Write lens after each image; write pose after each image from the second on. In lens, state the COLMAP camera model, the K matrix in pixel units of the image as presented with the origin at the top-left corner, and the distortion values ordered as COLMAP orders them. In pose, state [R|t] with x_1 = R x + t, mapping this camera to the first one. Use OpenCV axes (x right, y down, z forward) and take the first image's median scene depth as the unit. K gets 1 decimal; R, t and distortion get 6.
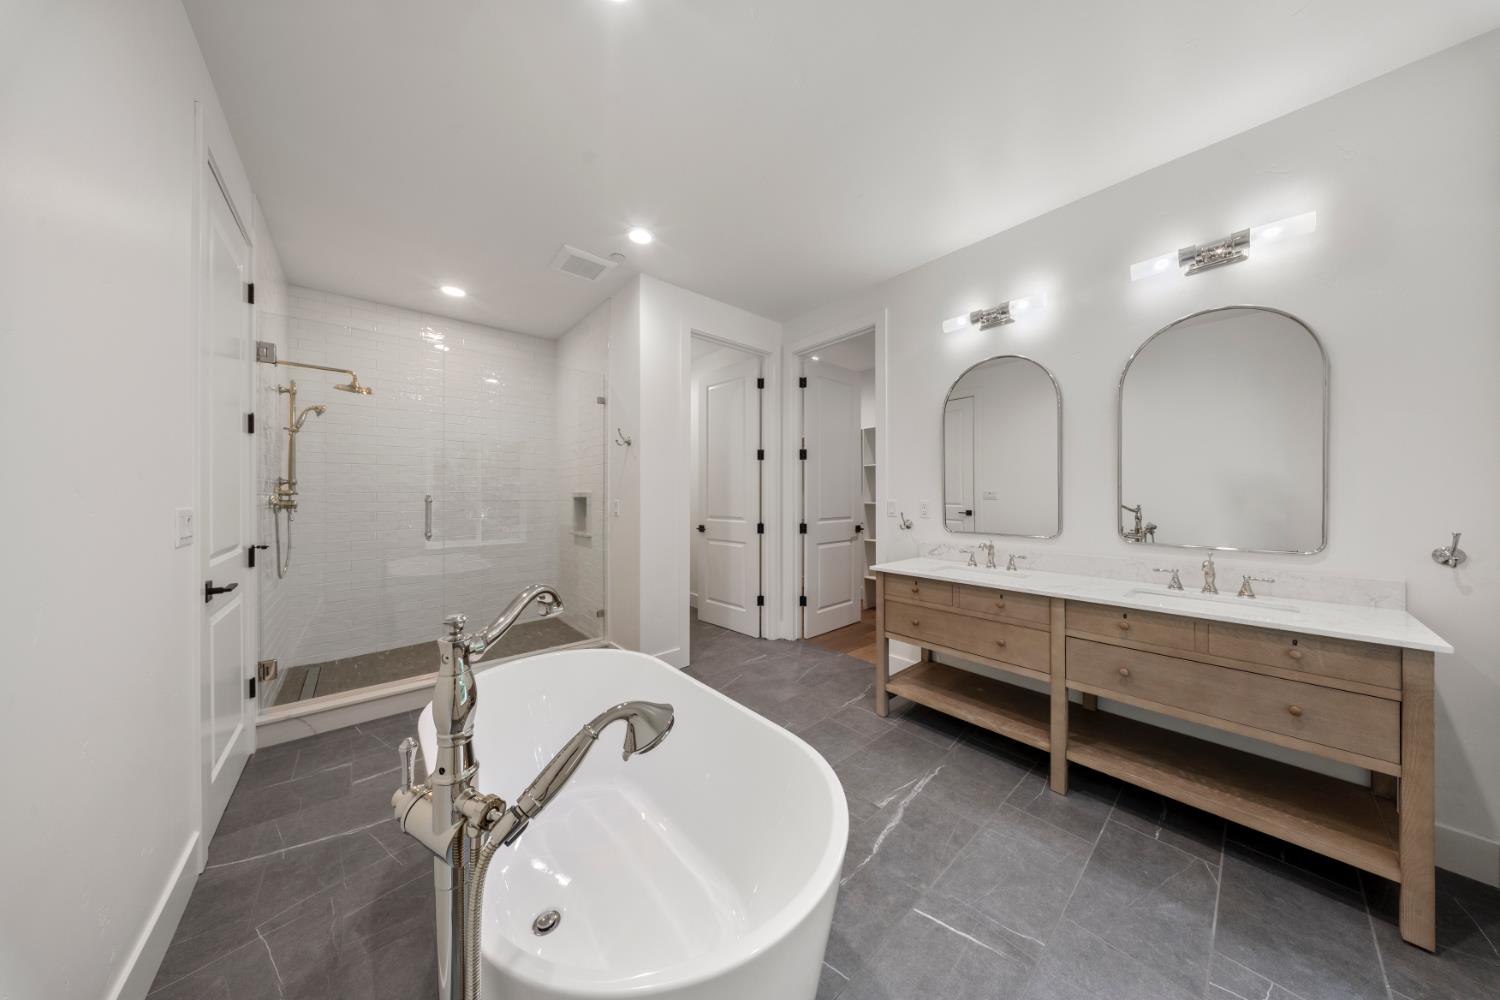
lens RADIAL K [[442.9, 0, 756.3], [0, 442.9, 499.6], [0, 0, 1]] dist [-0.000137, -0.001068]
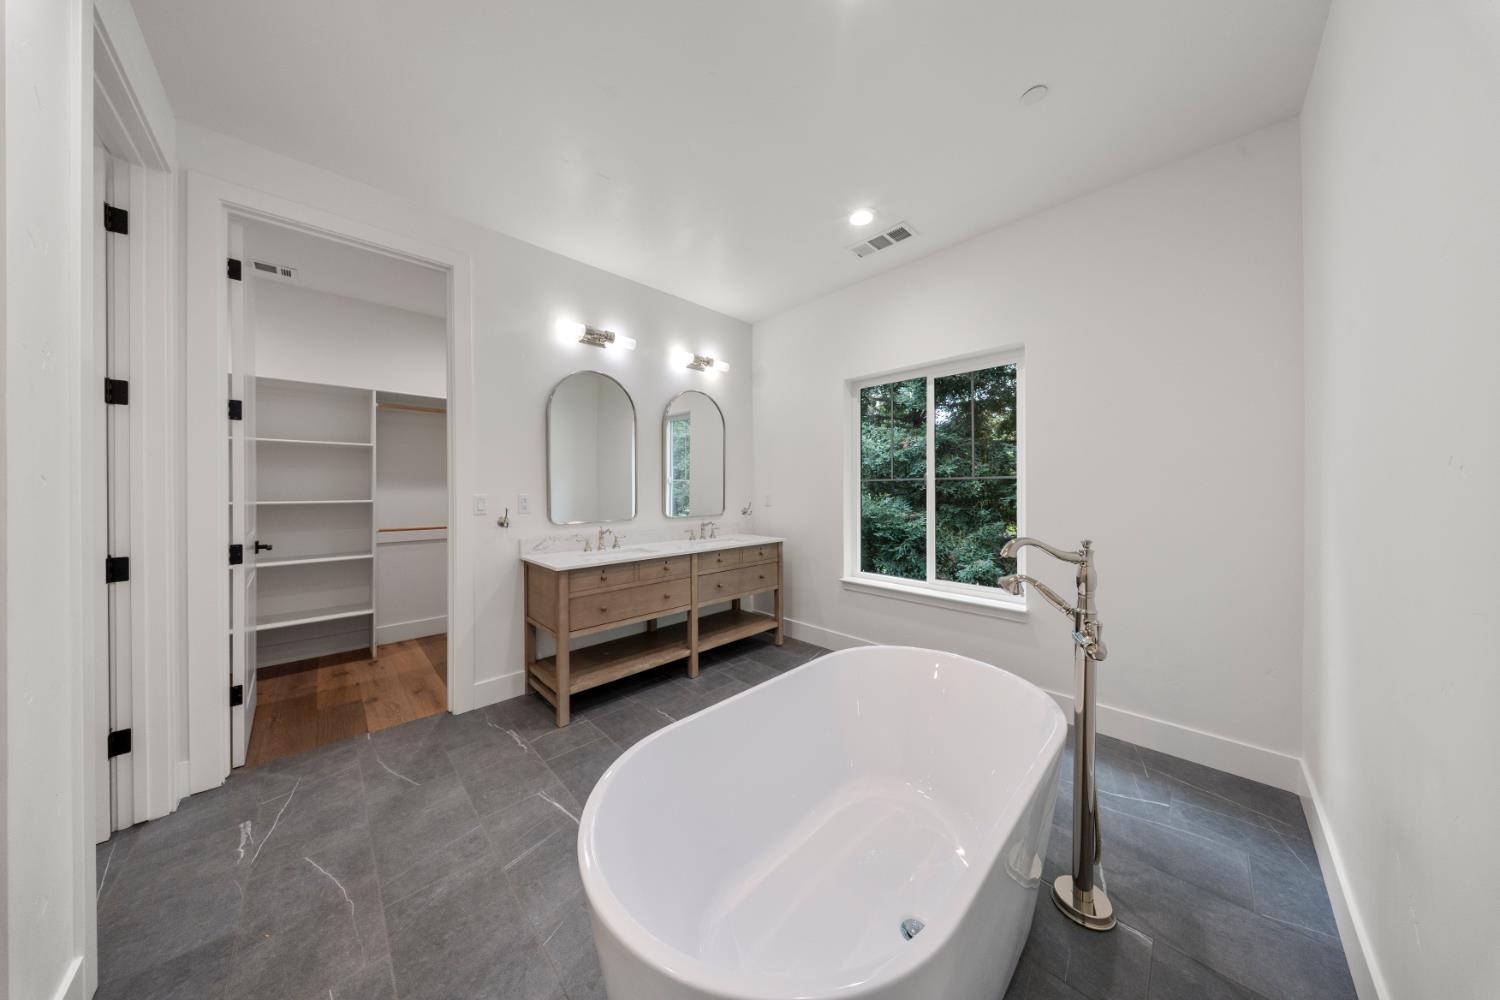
lens RADIAL K [[442.9, 0, 755.9], [0, 442.9, 486.4], [0, 0, 1]] dist [-0.000137, -0.001068]
pose [[-0.063454, -0.001734, 0.997983, -0.773313], [0.008628, 0.999960, 0.002286, -0.015637], [-0.997947, 0.008756, -0.063437, 0.753718]]
